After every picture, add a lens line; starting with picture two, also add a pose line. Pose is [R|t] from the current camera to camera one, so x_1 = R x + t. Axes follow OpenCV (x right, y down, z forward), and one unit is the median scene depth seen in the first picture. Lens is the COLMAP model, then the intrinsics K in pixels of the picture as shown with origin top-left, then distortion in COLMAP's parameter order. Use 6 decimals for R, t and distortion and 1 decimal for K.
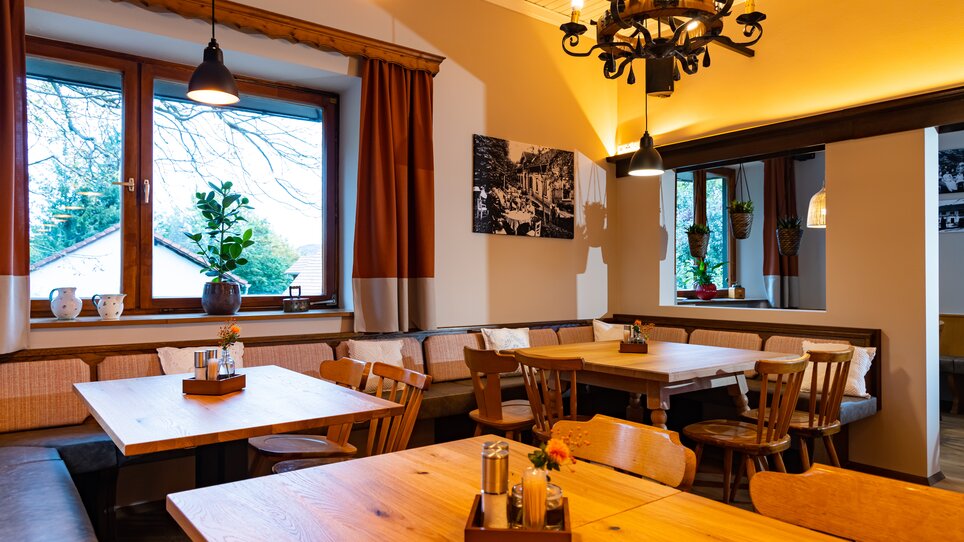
lens RADIAL K [[645.4, 0, 479.1], [0, 645.4, 273.7], [0, 0, 1]] dist [0.010238, 0.001026]
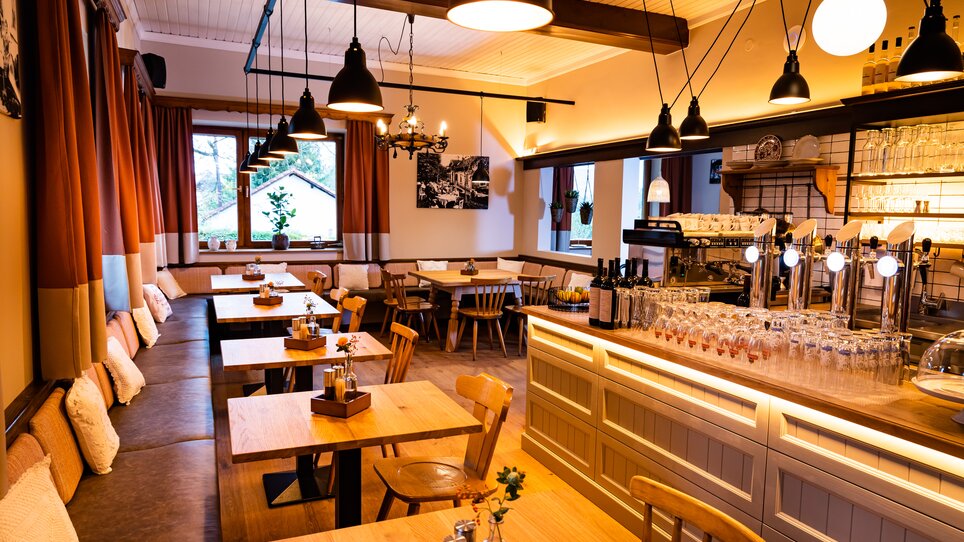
lens RADIAL K [[645.4, 0, 484.7], [0, 645.4, 273.9], [0, 0, 1]] dist [0.010238, 0.001026]
pose [[0.970008, 0.038351, -0.240029, 0.610492], [-0.012420, 0.994005, 0.108627, -0.077000], [0.242756, -0.102387, 0.964669, -0.713566]]
